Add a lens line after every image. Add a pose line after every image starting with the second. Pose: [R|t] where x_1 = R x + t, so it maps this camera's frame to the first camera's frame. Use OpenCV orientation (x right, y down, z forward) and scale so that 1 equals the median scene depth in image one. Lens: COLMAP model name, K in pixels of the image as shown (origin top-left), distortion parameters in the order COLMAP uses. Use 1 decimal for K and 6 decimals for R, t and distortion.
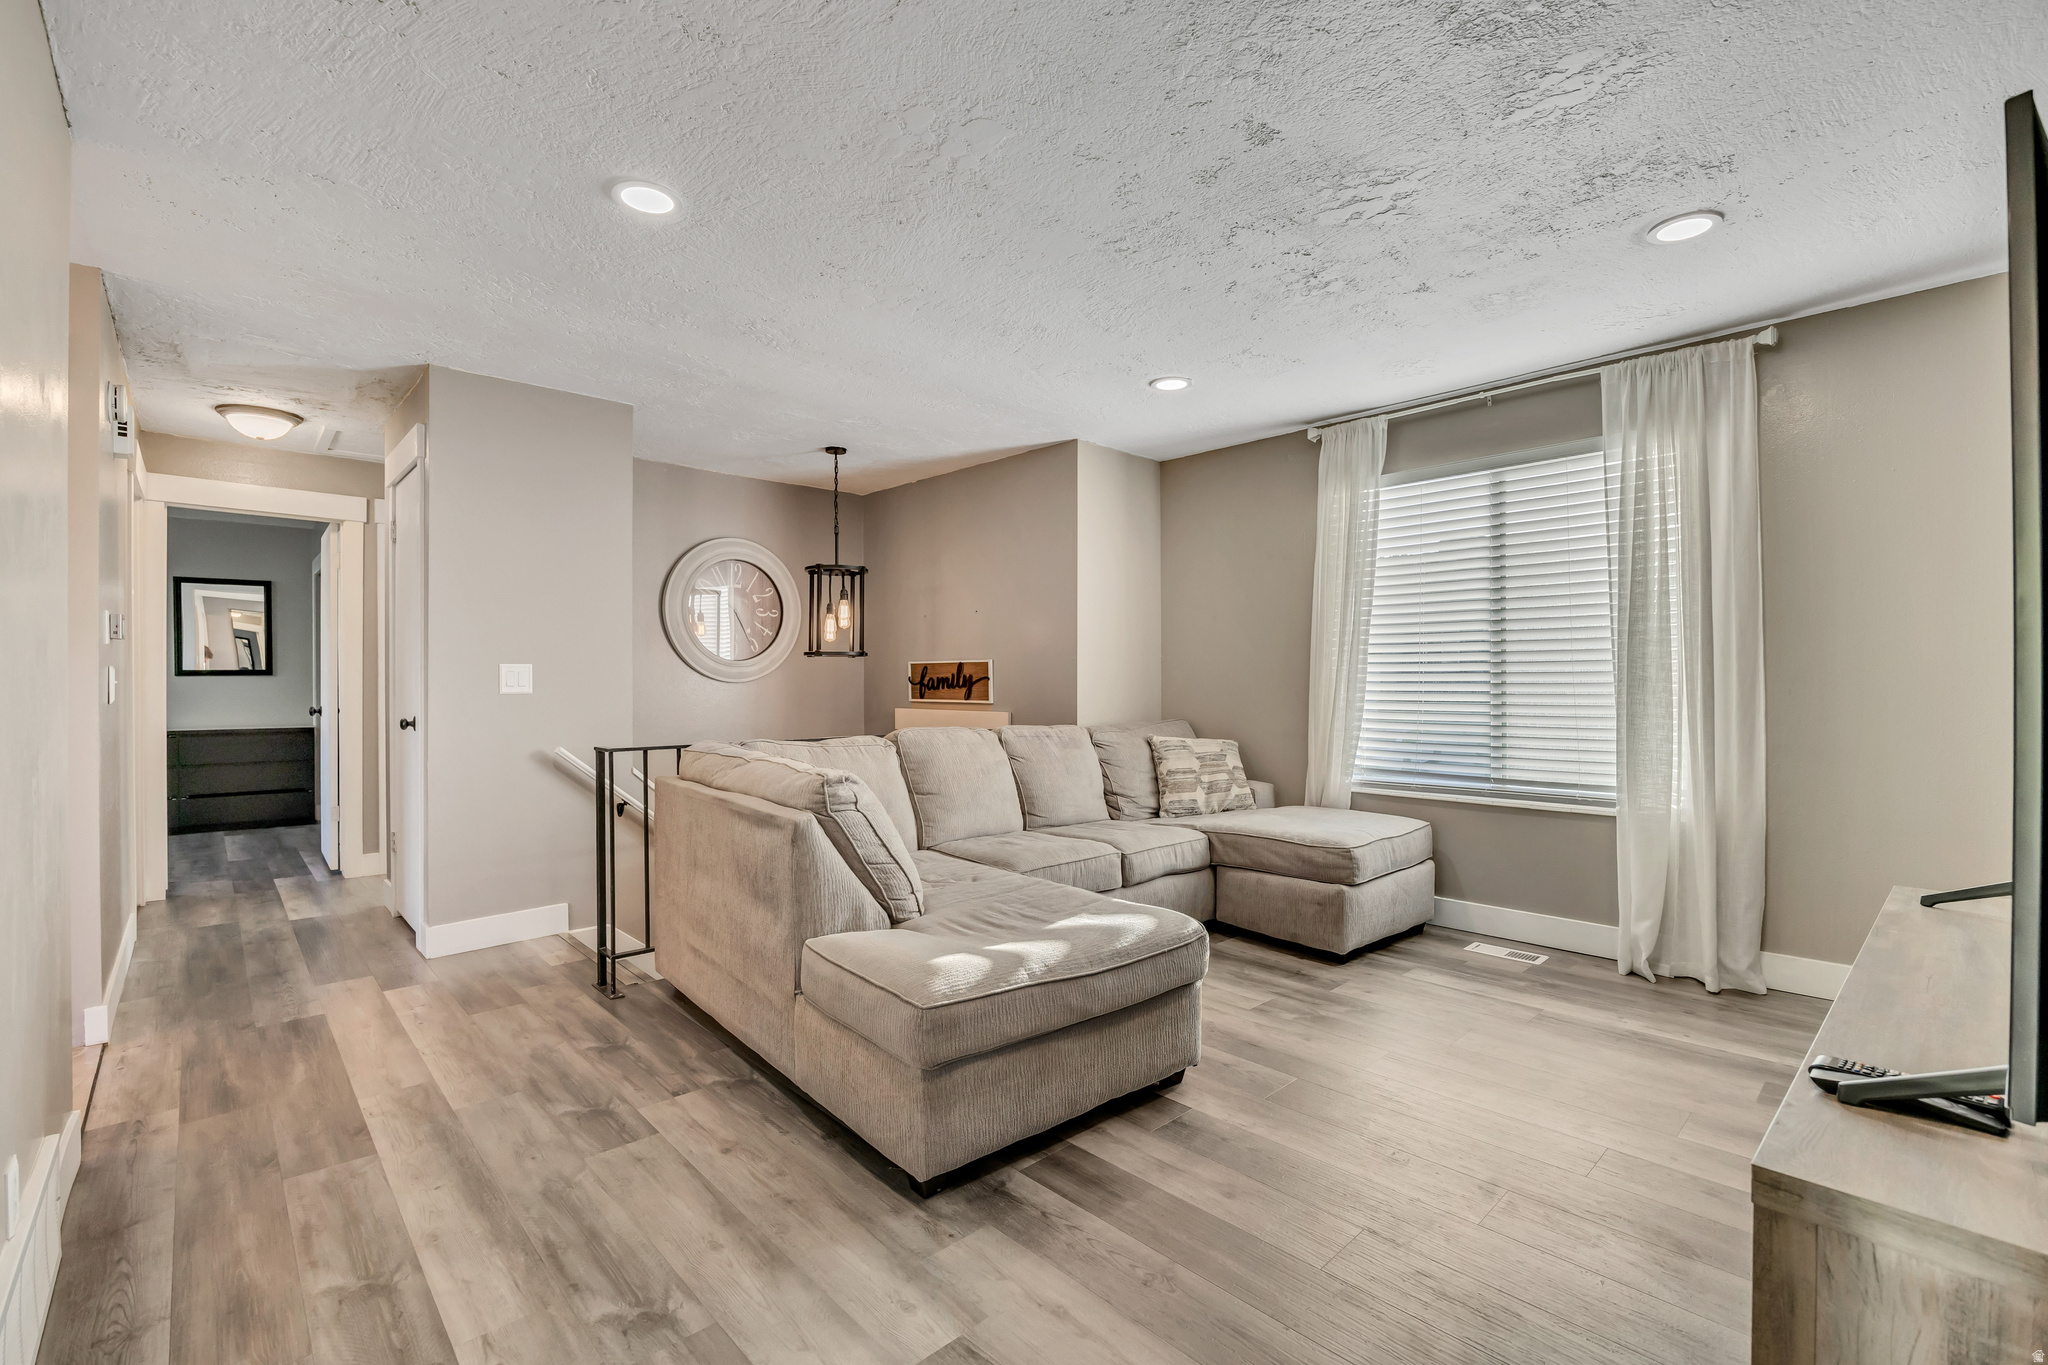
lens RADIAL K [[910.9, 0, 1018.5], [0, 910.9, 679.2], [0, 0, 1]] dist [-0.004836, -0.000473]
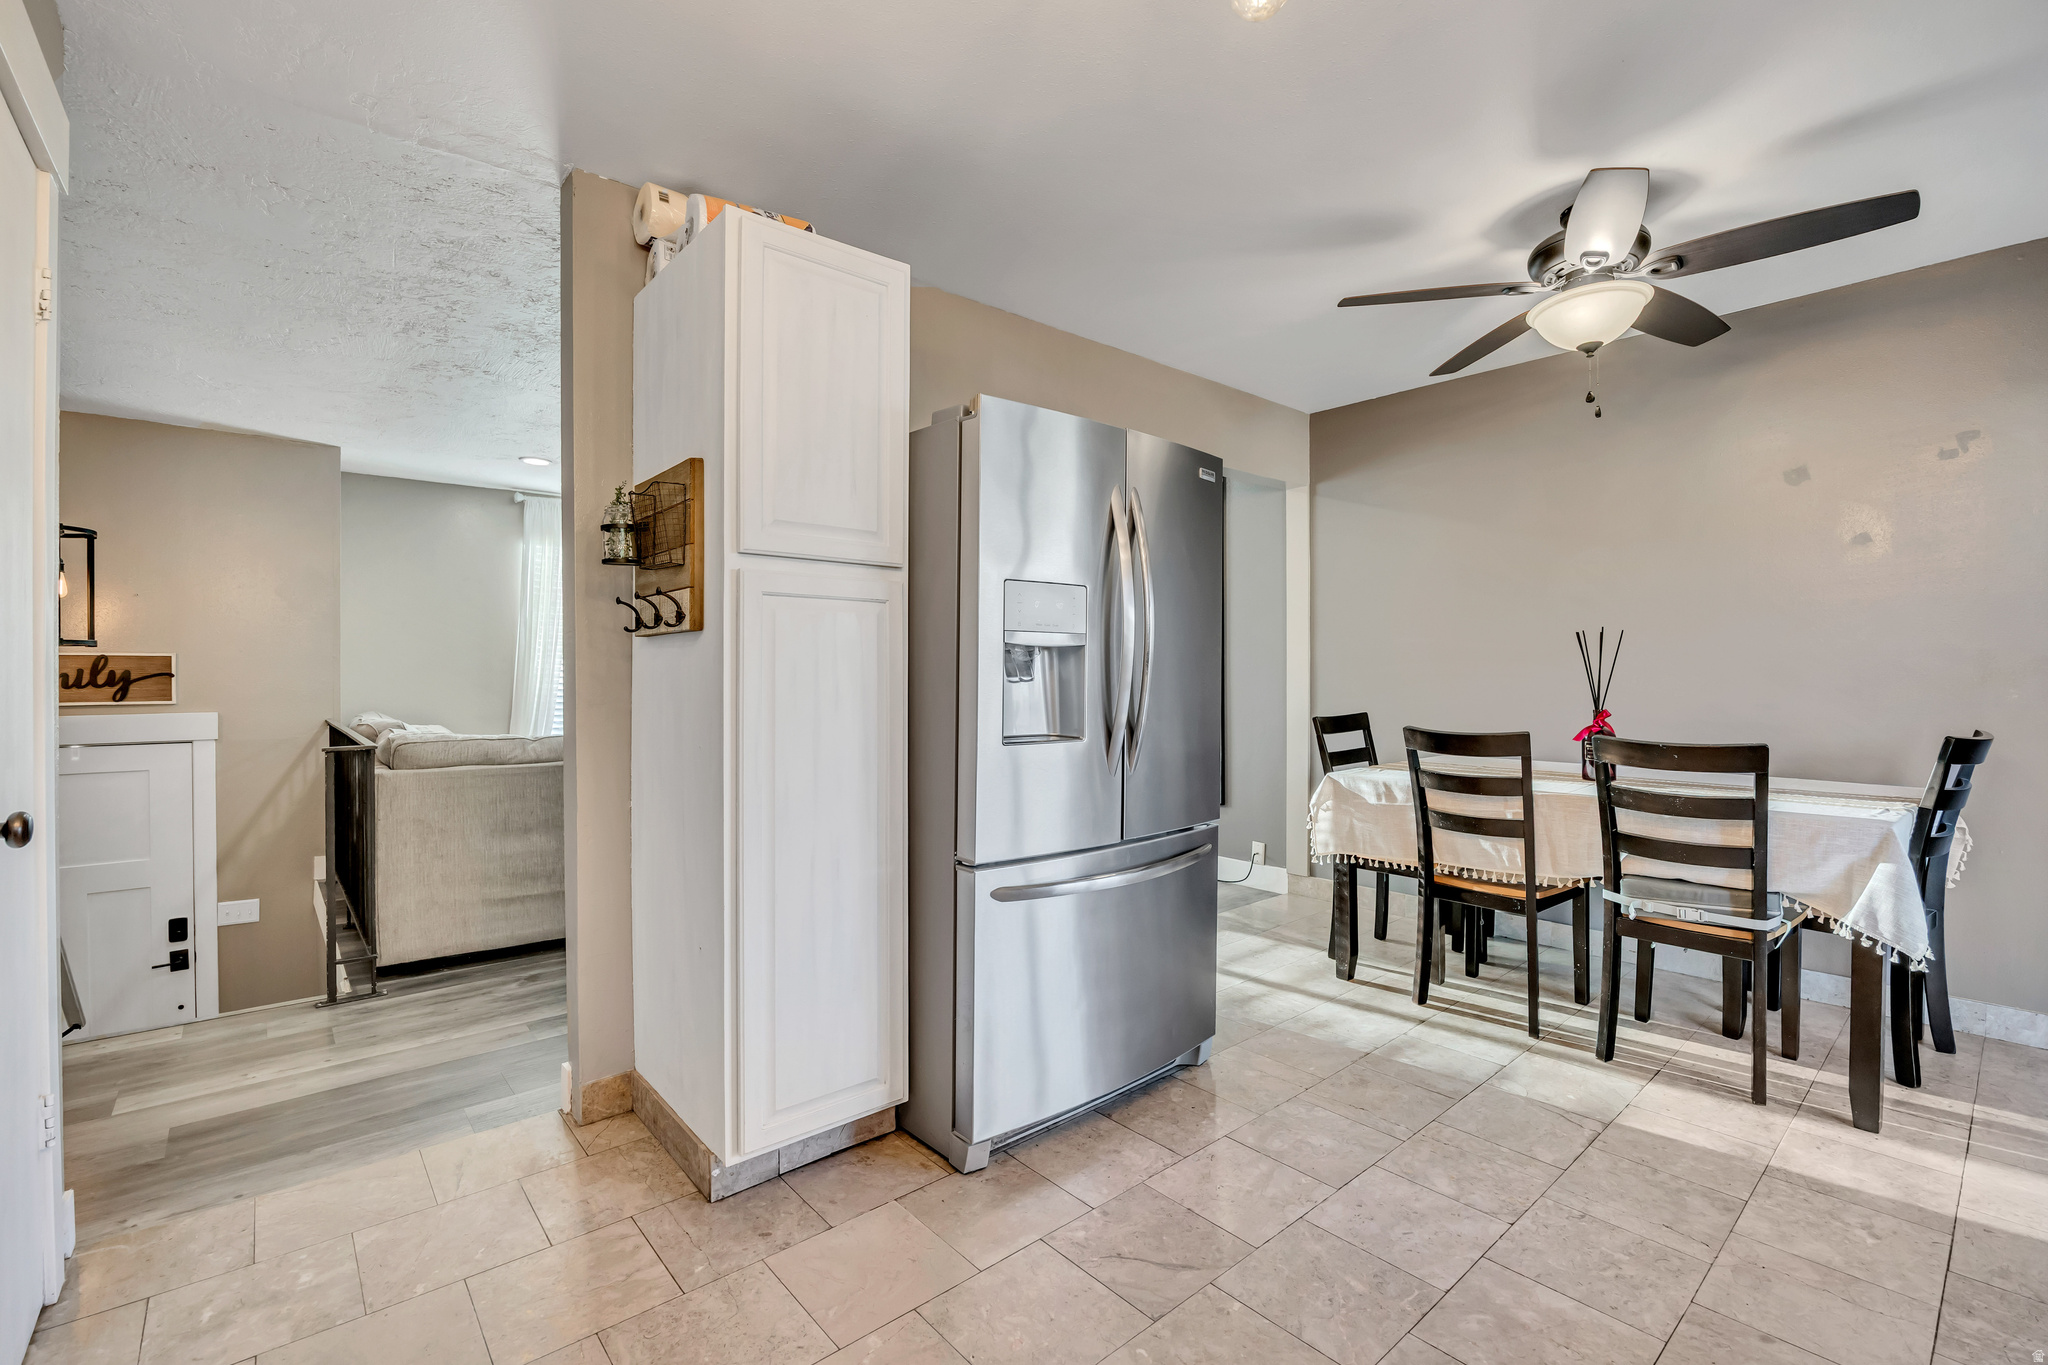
lens RADIAL K [[910.9, 0, 1022.3], [0, 910.9, 679.5], [0, 0, 1]] dist [-0.004836, -0.000473]
pose [[0.015061, -0.006346, 0.999866, -1.387624], [0.012349, 0.999905, 0.006160, 0.012696], [-0.999810, 0.012255, 0.015138, 0.284274]]
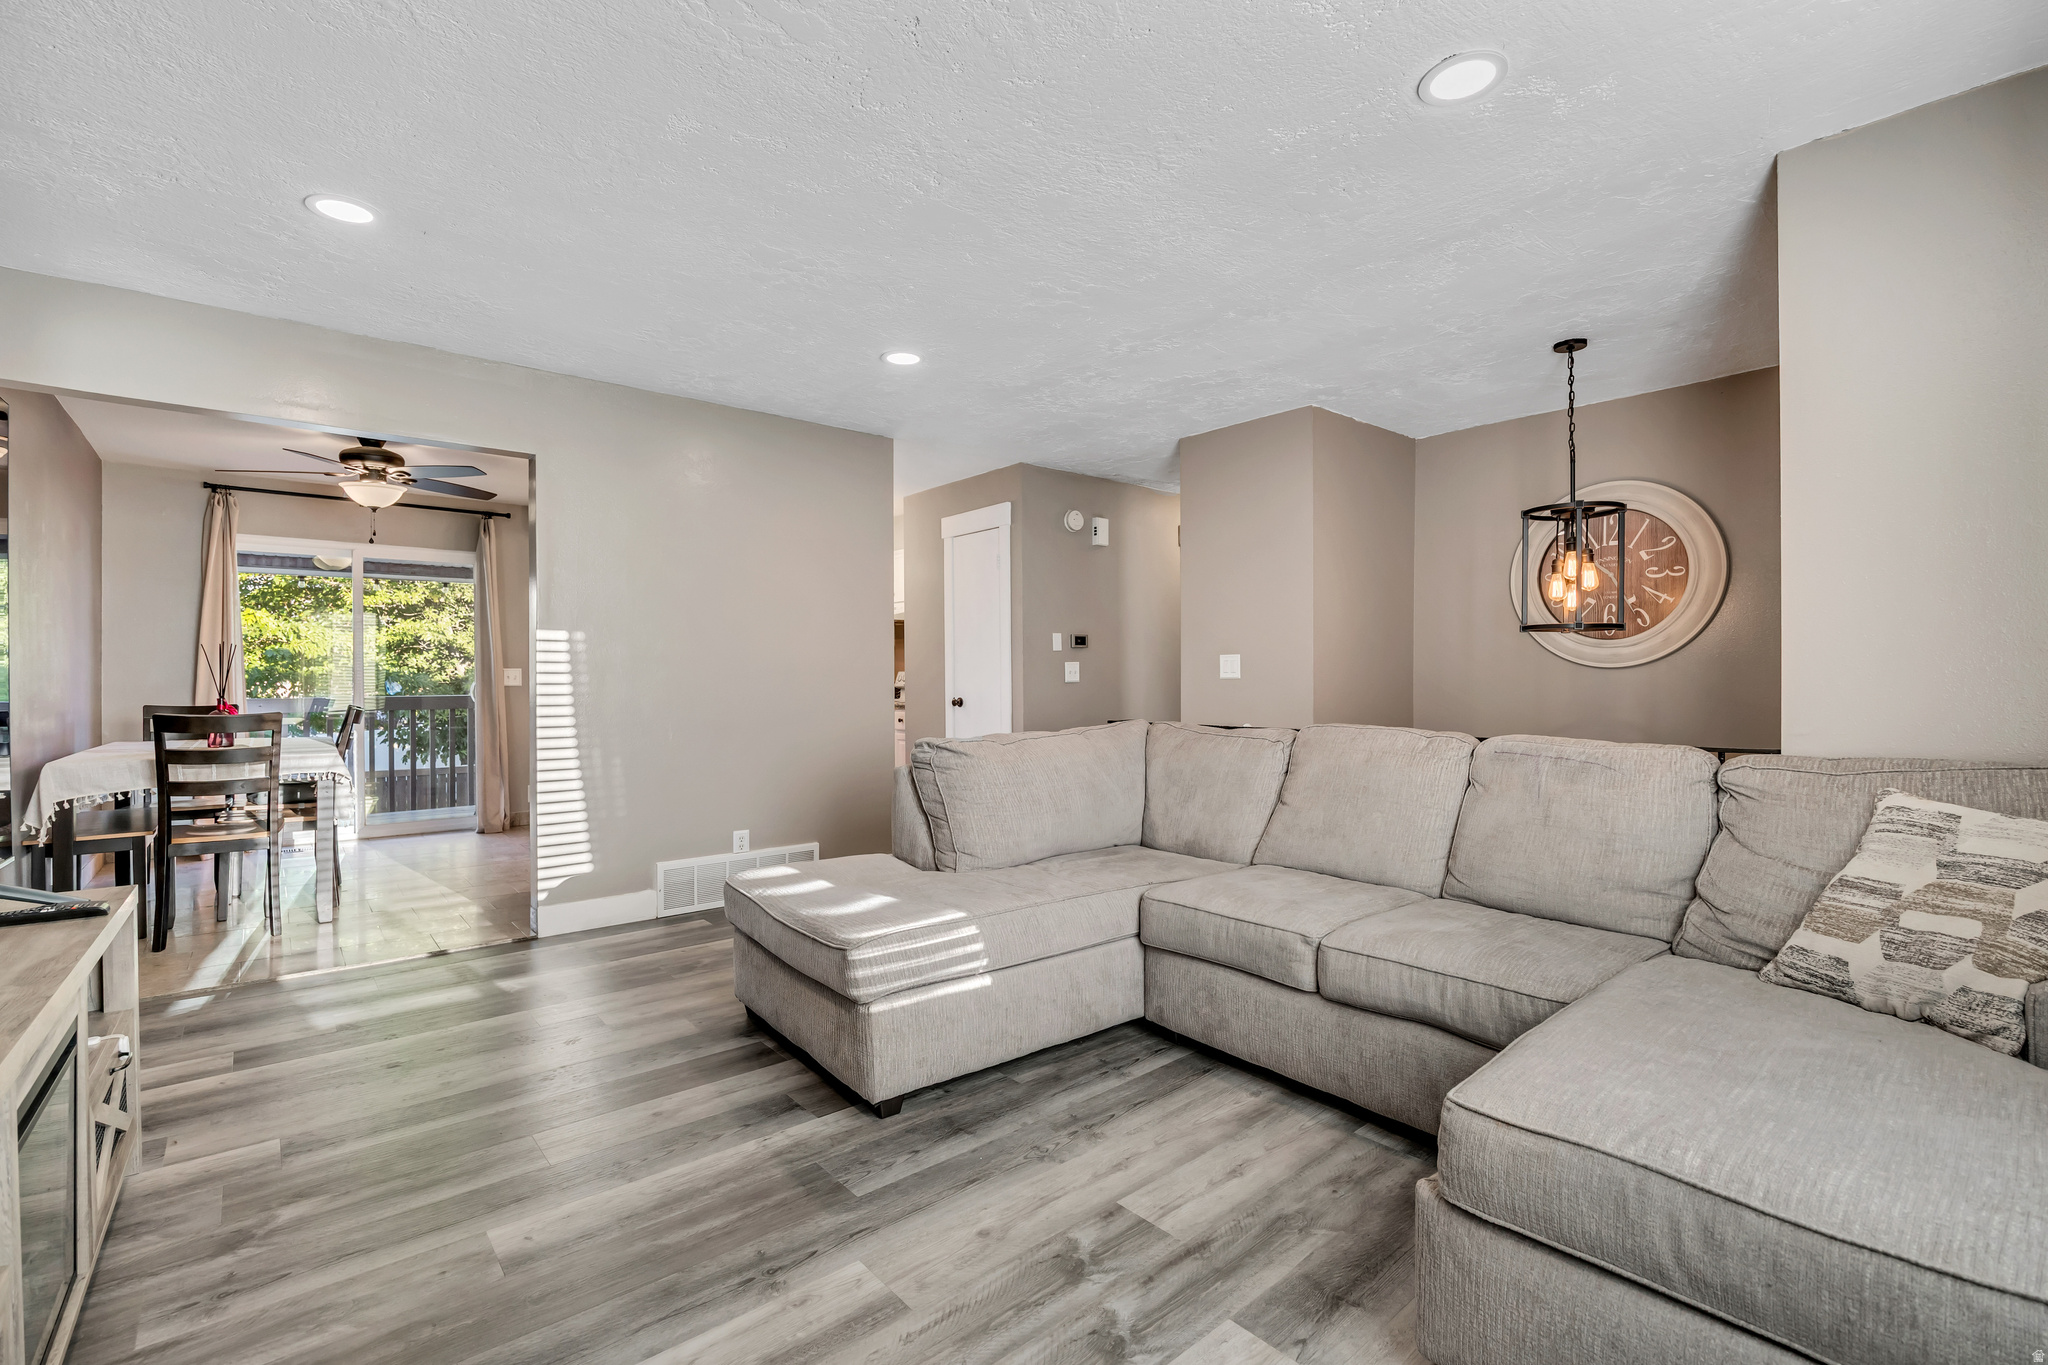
lens RADIAL K [[910.9, 0, 1021.9], [0, 910.9, 679.2], [0, 0, 1]] dist [-0.004836, -0.000473]
pose [[-0.051600, 0.002055, -0.998666, 0.781709], [0.003555, 0.999992, 0.001874, 0.015120], [0.998662, -0.003453, -0.051607, 0.884896]]
